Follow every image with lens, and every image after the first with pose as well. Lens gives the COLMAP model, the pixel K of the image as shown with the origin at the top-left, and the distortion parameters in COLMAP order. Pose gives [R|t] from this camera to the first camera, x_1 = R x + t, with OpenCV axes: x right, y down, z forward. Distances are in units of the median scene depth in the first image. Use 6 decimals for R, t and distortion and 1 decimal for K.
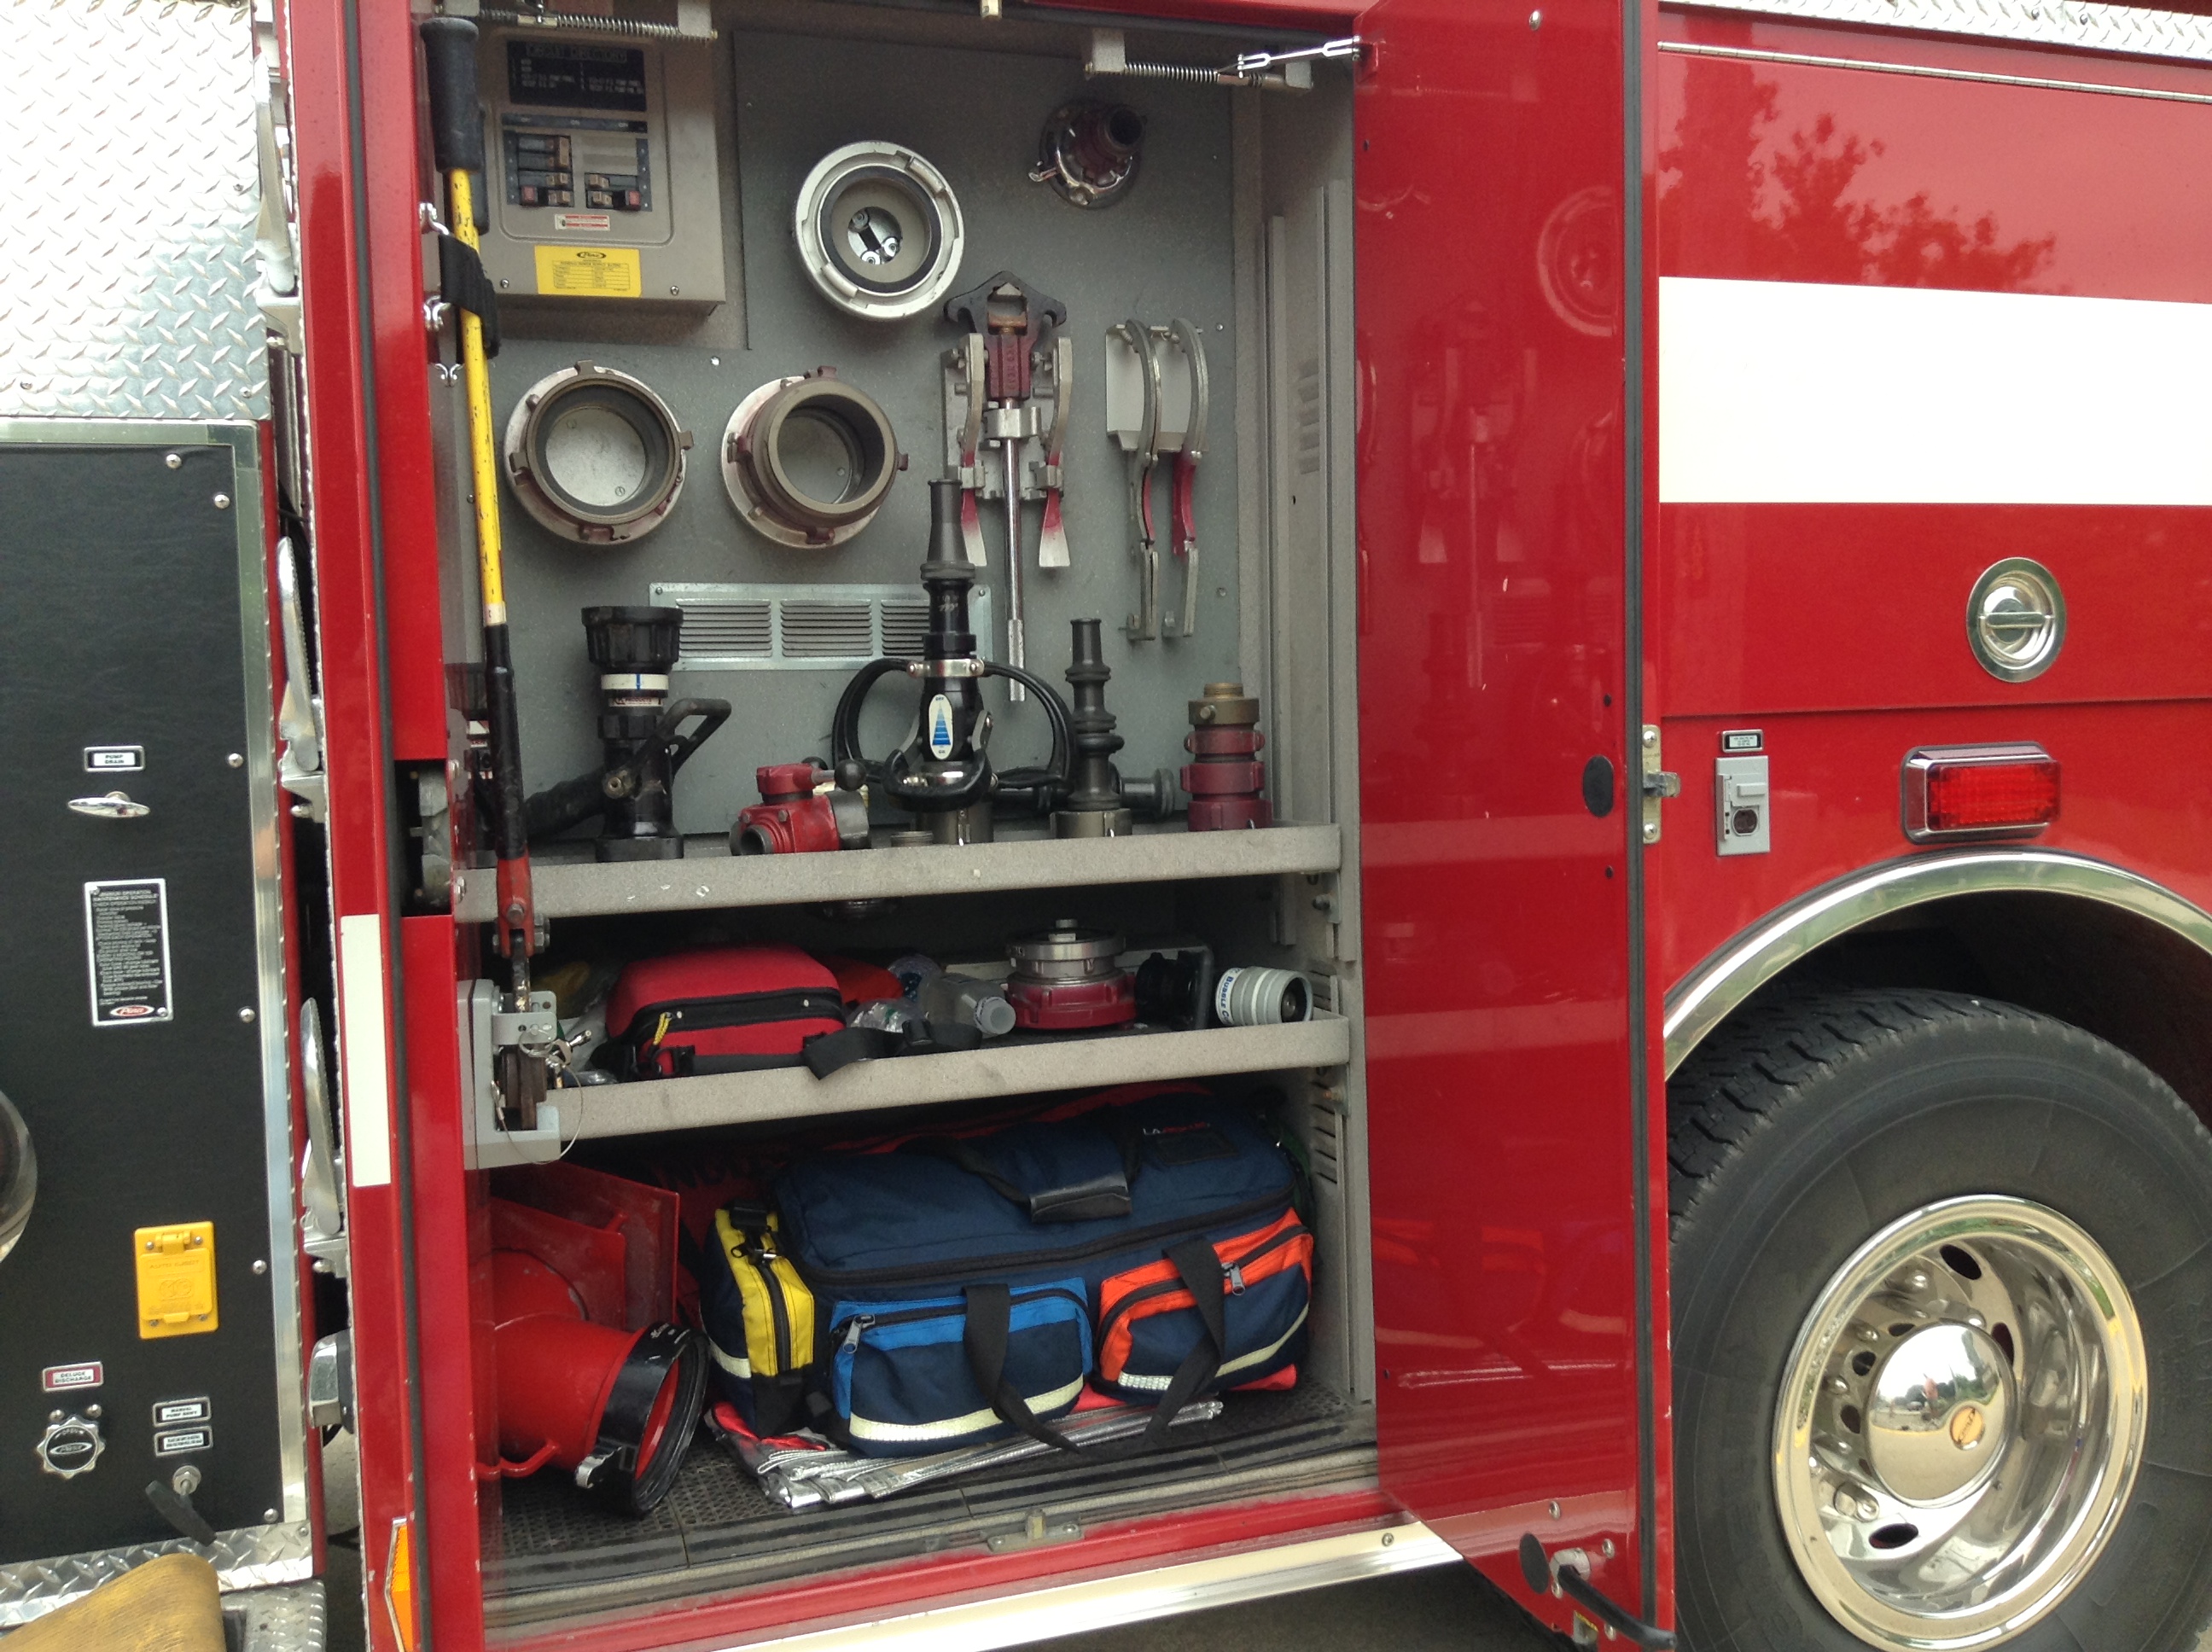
lens RADIAL K [[1999.6, 0, 1115.4], [0, 1999.6, 811.3], [0, 0, 1]] dist [0.222256, -0.560149]
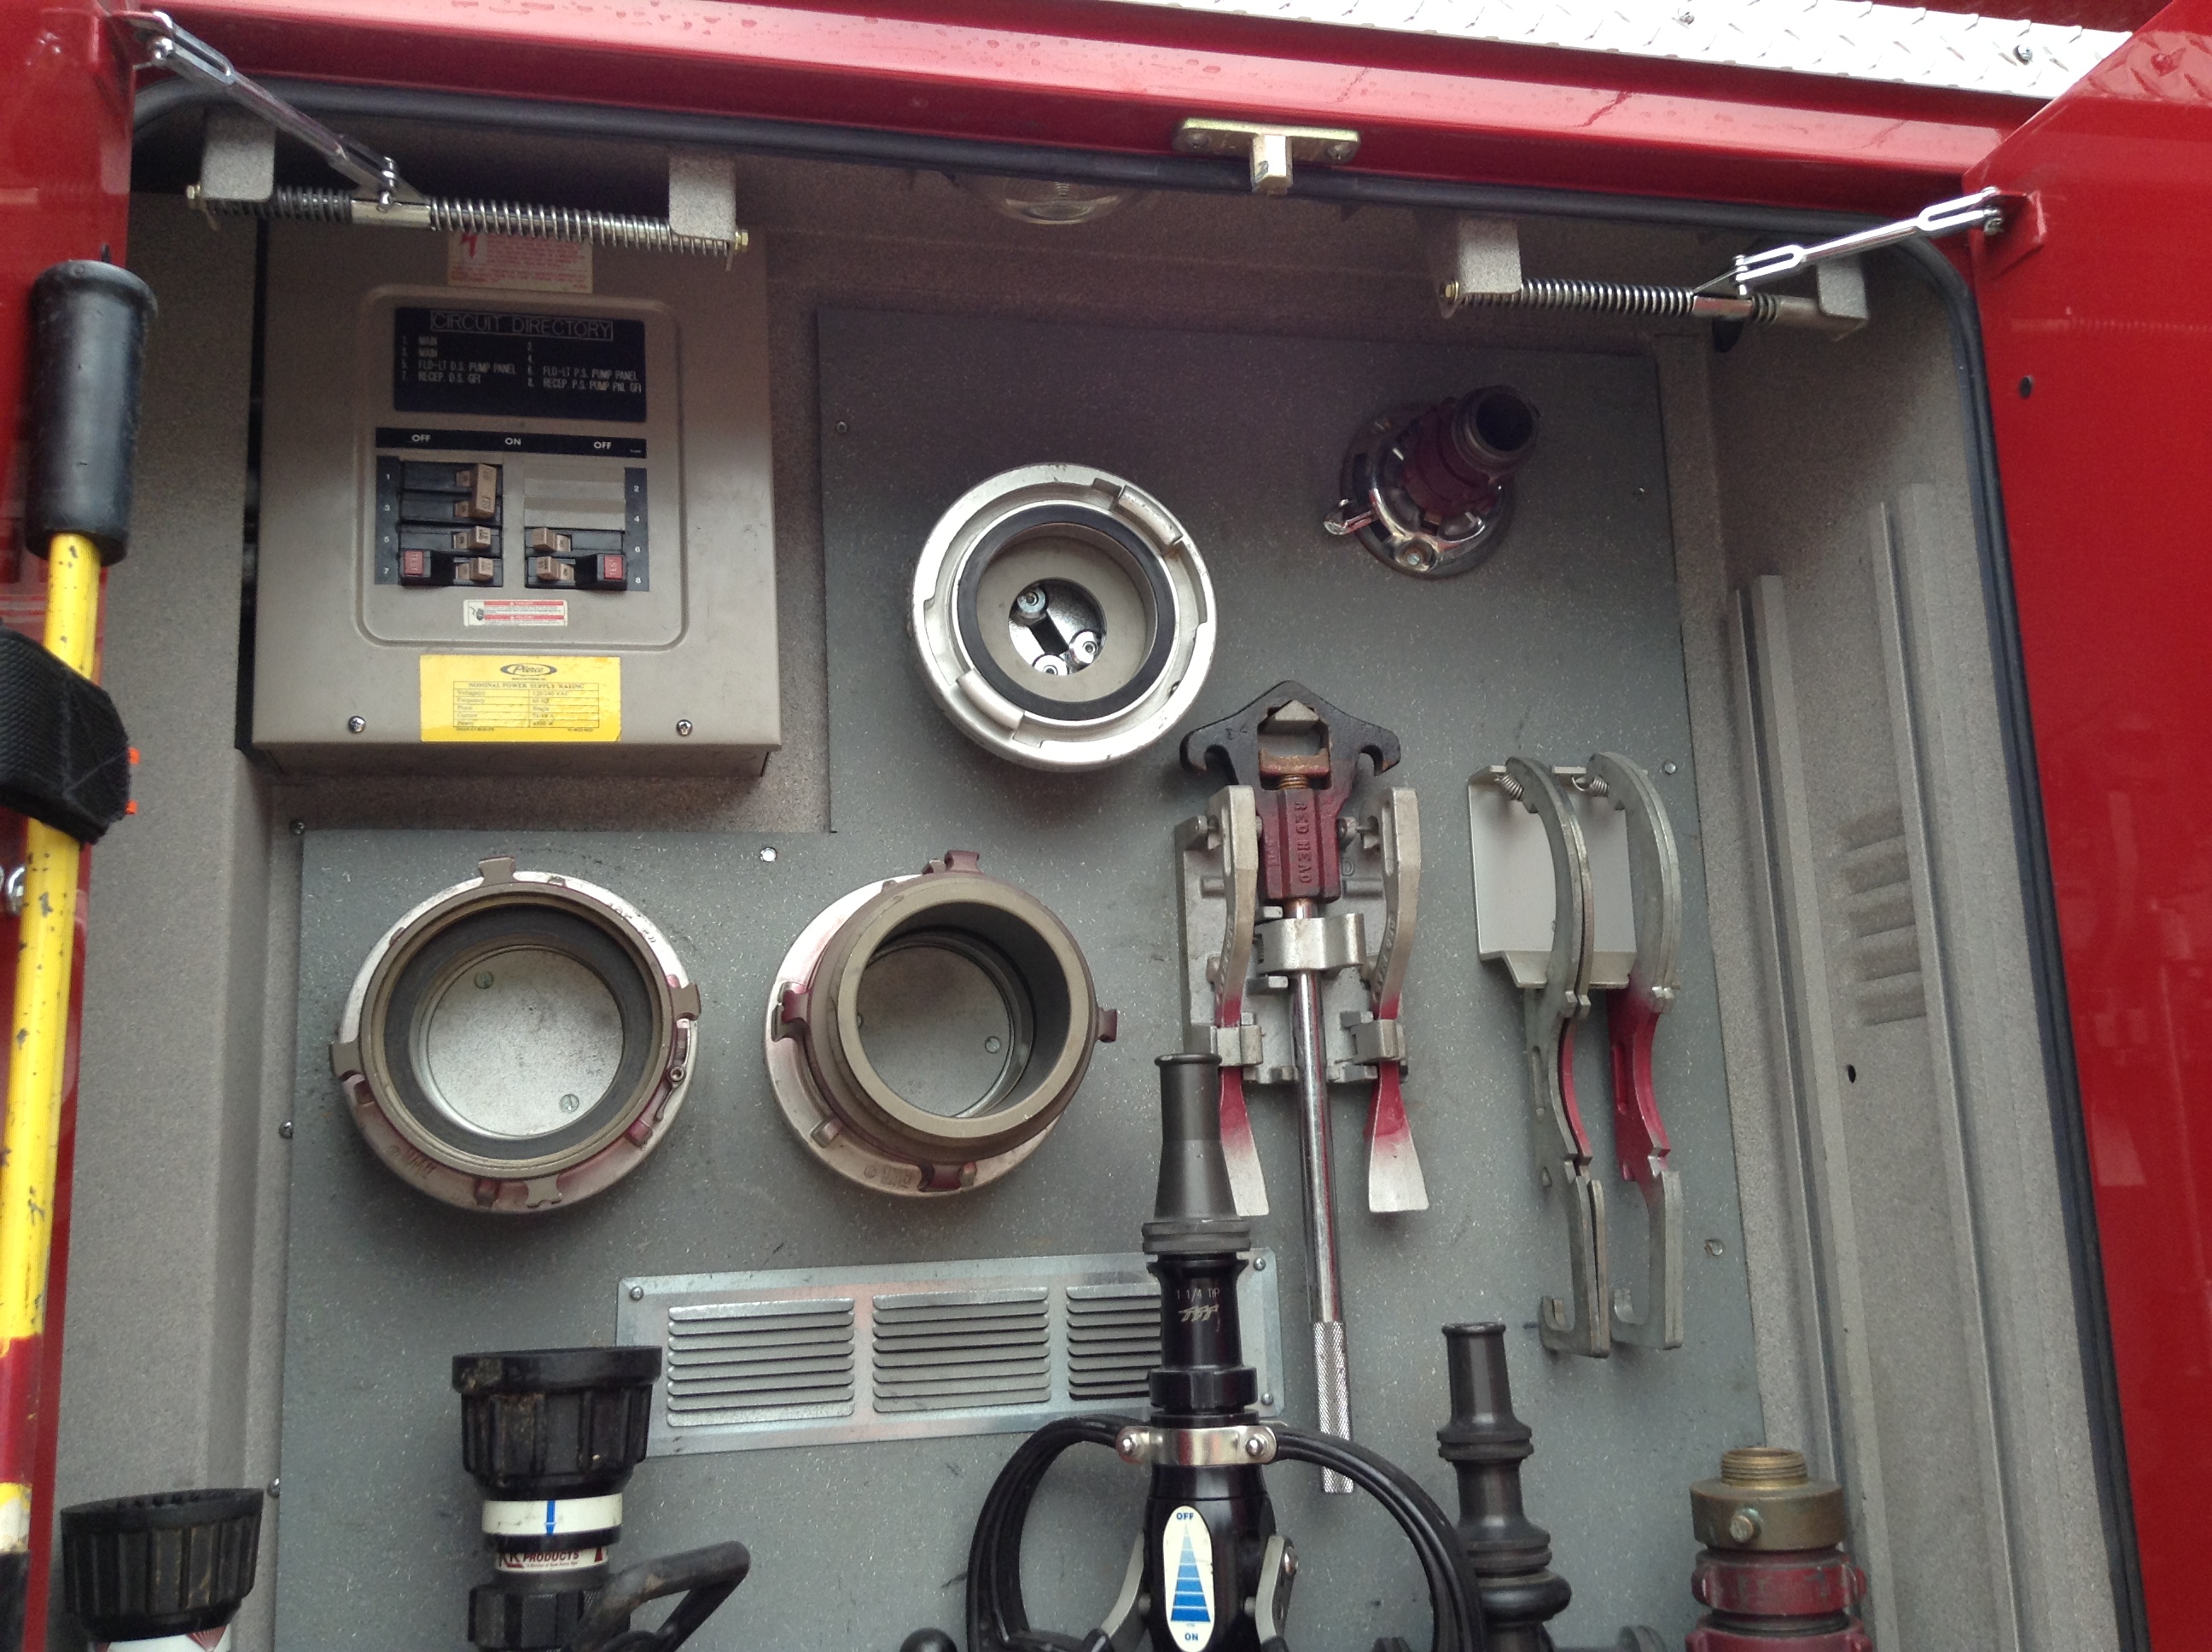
lens RADIAL K [[1999.6, 0, 1115.4], [0, 1999.6, 811.3], [0, 0, 1]] dist [0.222256, -0.560149]
pose [[0.993889, -0.036830, -0.104056, -0.047416], [0.009621, 0.968010, -0.250729, -0.096648], [0.109962, 0.248195, 0.962449, 0.488046]]
